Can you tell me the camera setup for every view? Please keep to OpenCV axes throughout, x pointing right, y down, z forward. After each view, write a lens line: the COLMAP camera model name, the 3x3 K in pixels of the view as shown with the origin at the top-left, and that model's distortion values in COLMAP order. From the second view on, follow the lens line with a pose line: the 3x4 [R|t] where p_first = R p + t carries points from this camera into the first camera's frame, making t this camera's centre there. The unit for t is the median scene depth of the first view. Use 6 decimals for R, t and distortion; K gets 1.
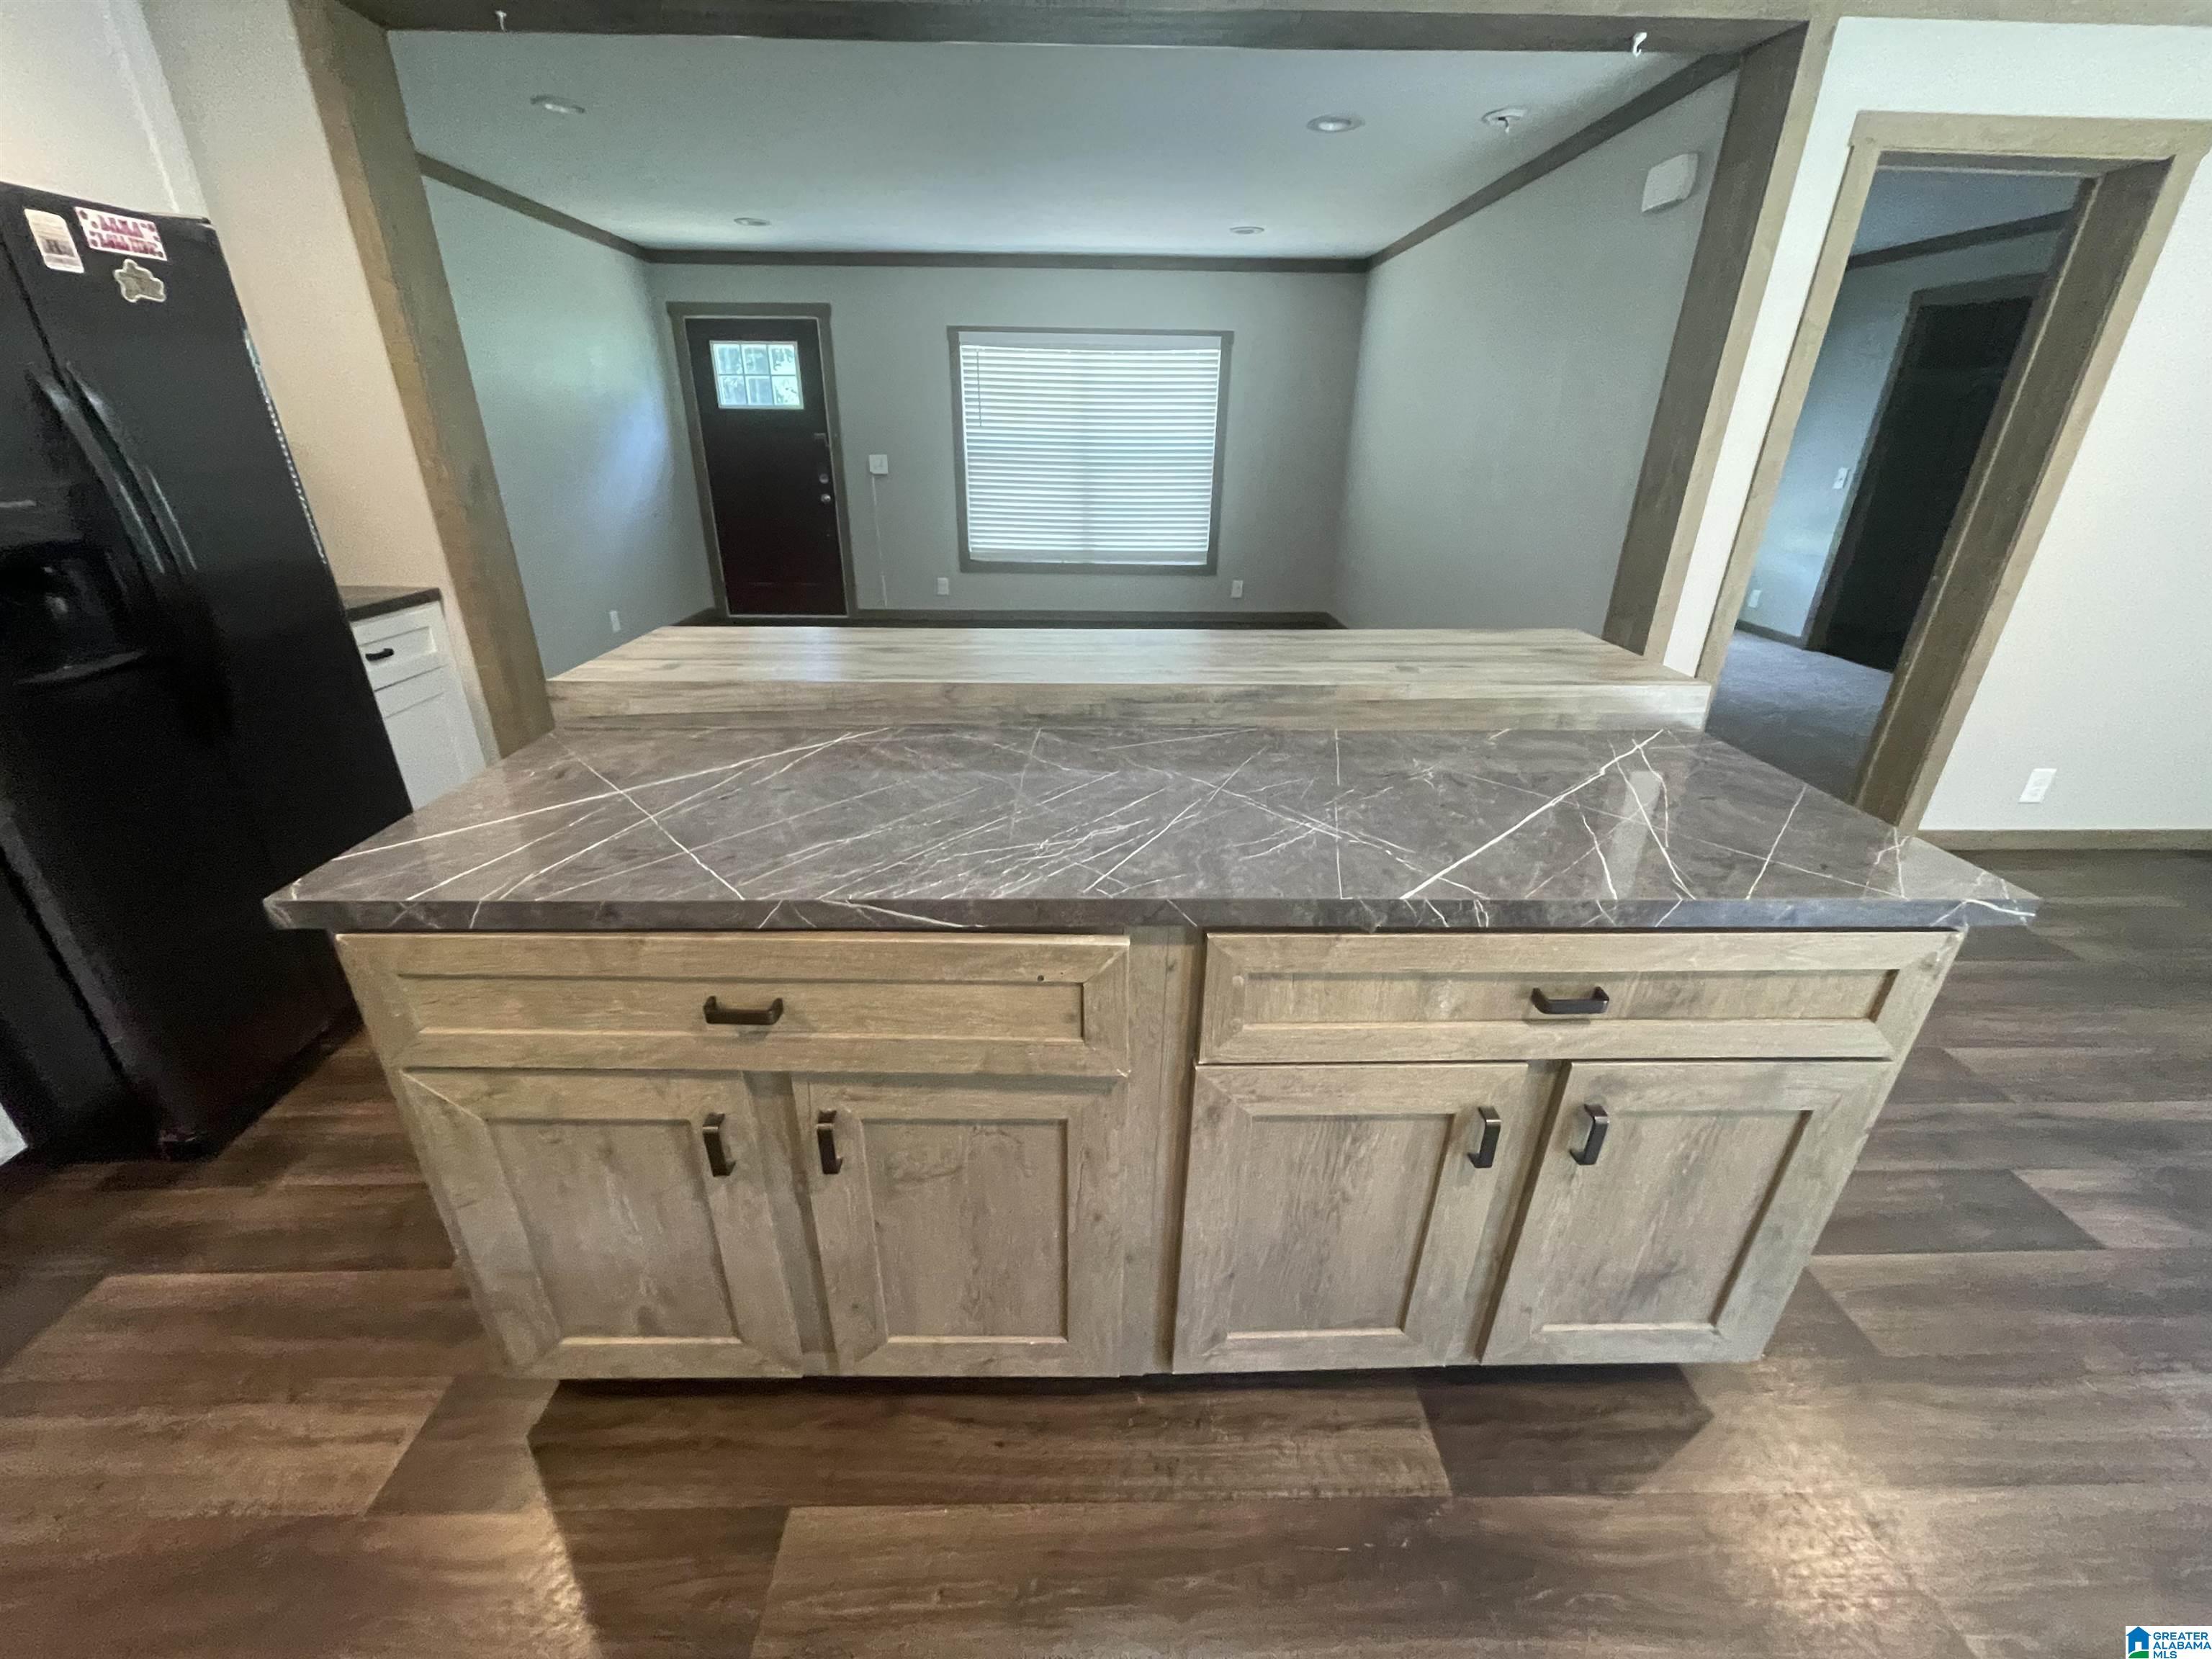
lens RADIAL K [[884.9, 0, 1106.0], [0, 884.9, 829.5], [0, 0, 1]] dist [-0.003883, -0.000250]
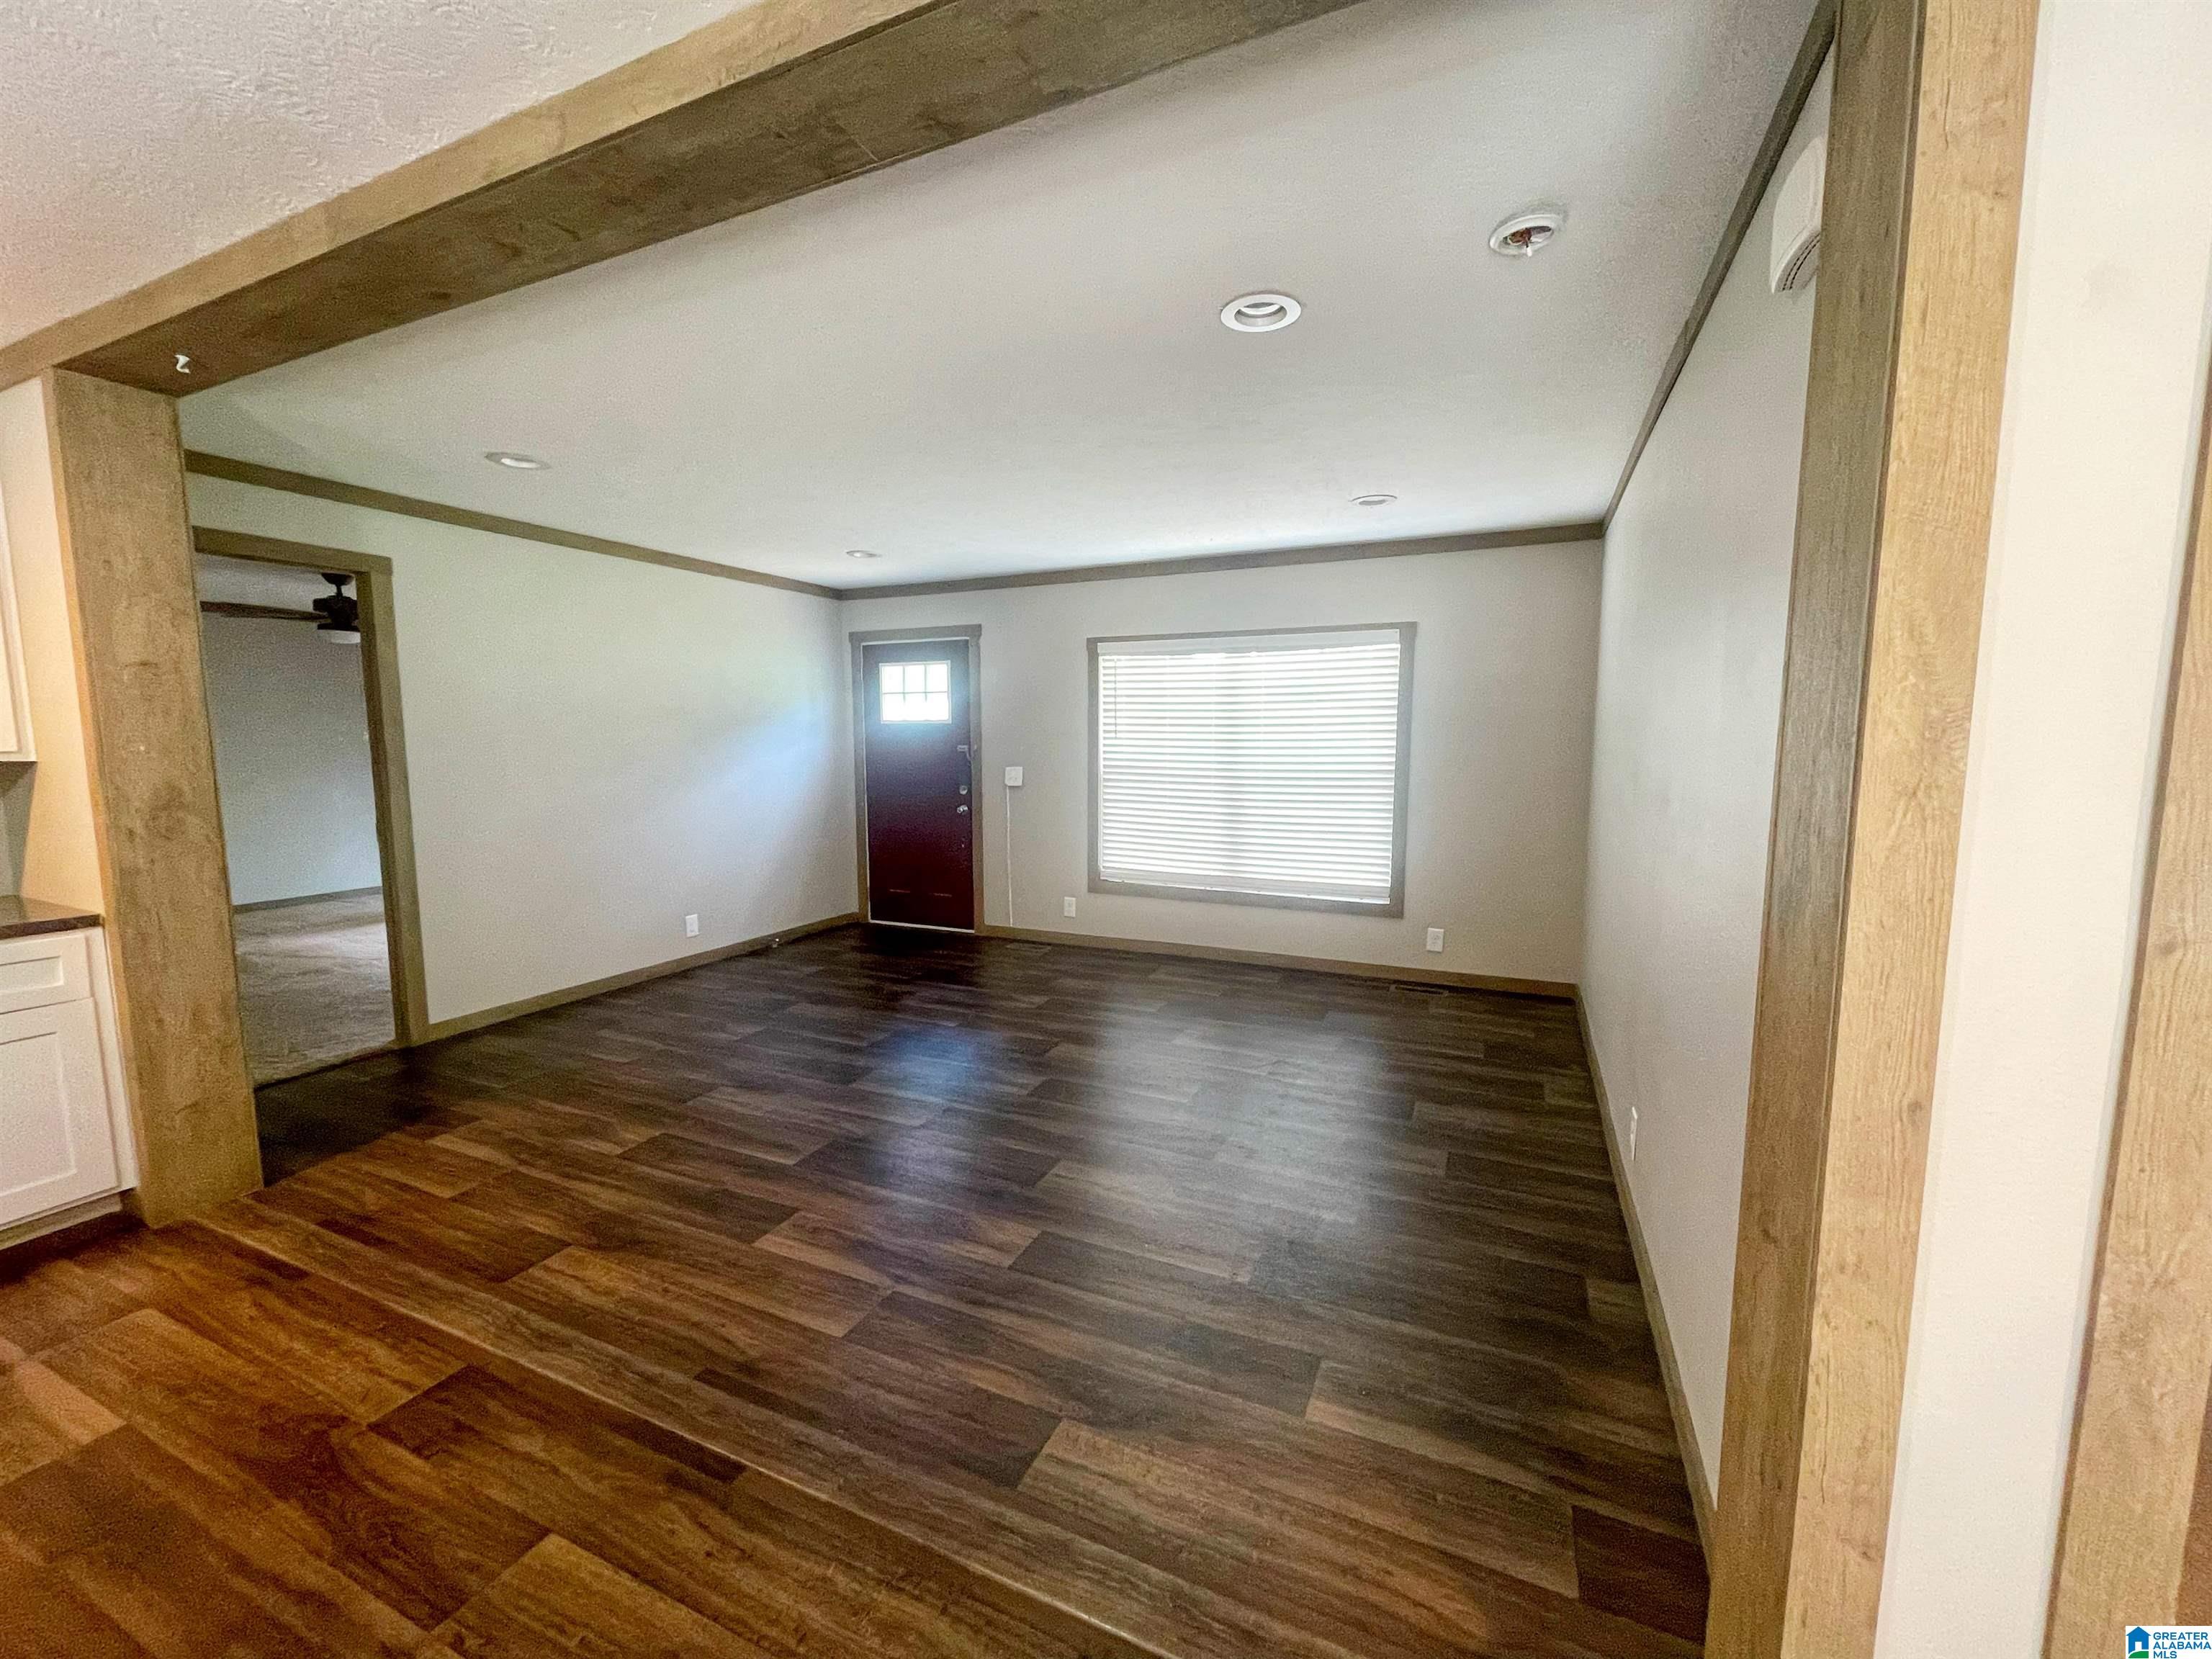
lens RADIAL K [[891.1, 0, 1094.7], [0, 891.1, 842.0], [0, 0, 1]] dist [0.000726, -0.000221]
pose [[0.898064, 0.040137, -0.438031, 0.251667], [-0.170921, 0.949415, -0.263433, -0.126472], [0.405300, 0.311448, 0.859495, 0.276555]]
